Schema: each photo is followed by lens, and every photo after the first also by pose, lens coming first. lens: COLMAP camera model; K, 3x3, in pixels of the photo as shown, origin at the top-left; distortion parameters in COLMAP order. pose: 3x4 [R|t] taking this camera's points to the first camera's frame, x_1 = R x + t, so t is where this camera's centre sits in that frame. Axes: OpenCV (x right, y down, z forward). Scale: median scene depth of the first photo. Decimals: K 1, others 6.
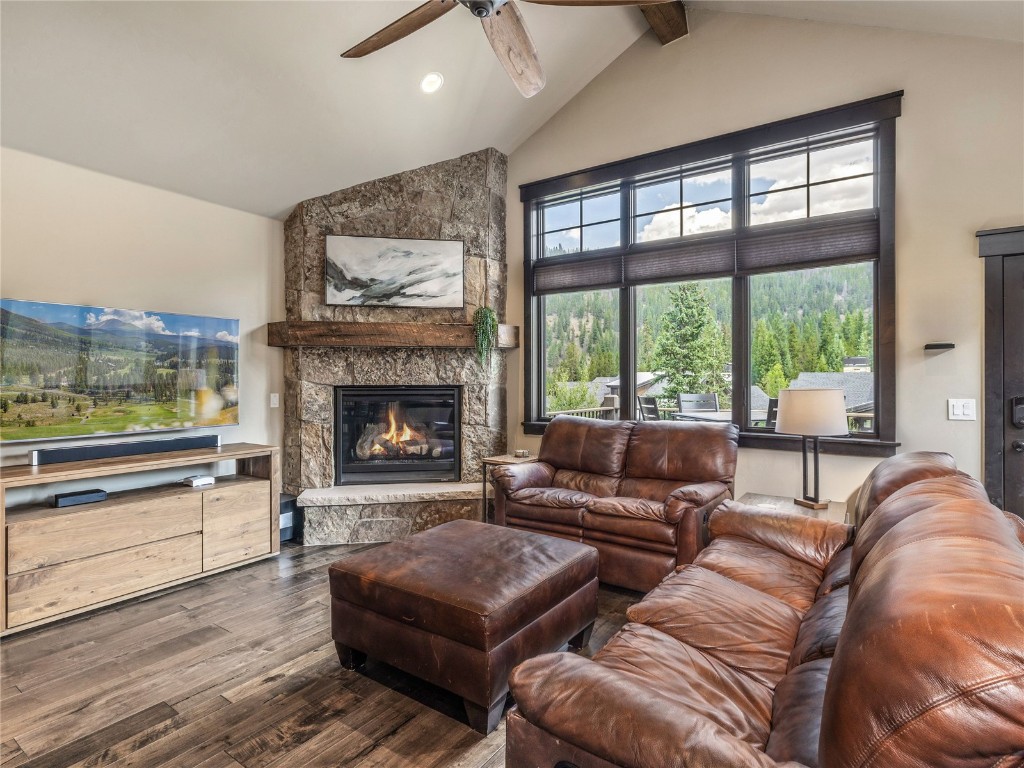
lens RADIAL K [[525.5, 0, 511.1], [0, 525.5, 378.0], [0, 0, 1]] dist [-0.012905, 0.002569]
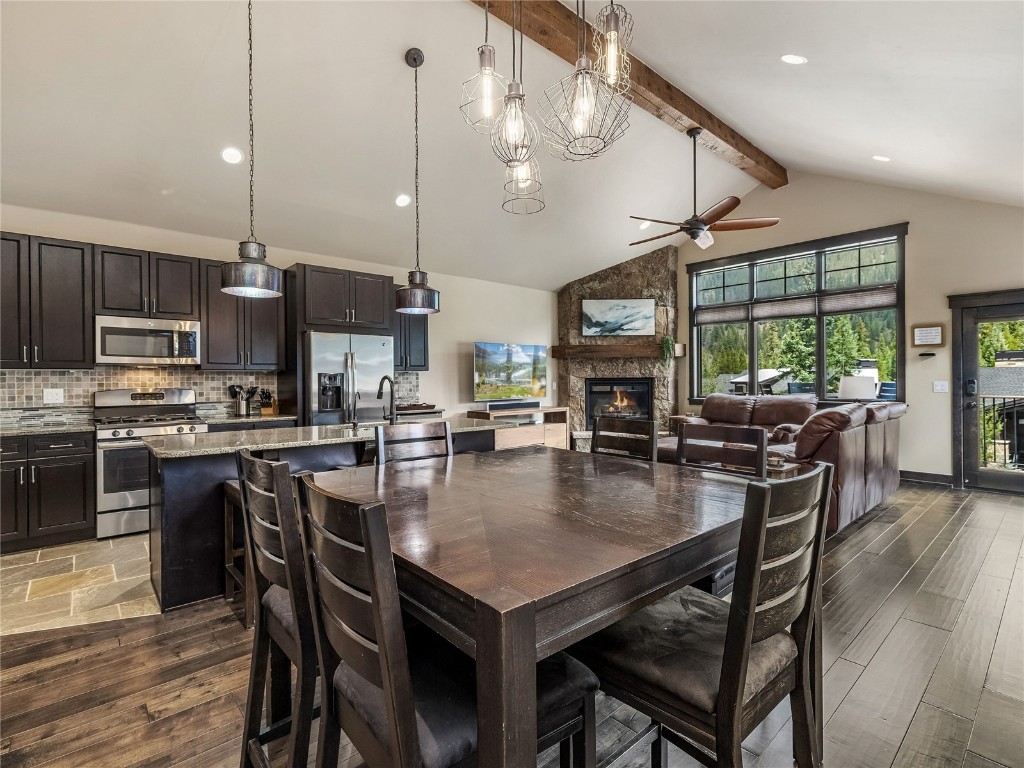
lens RADIAL K [[481.5, 0, 508.8], [0, 481.5, 383.5], [0, 0, 1]] dist [0.000690, 0.000304]
pose [[0.969181, -0.003965, -0.246318, -0.174934], [0.007495, 0.999882, 0.013392, 0.008773], [0.246236, -0.014826, 0.969096, -0.767790]]
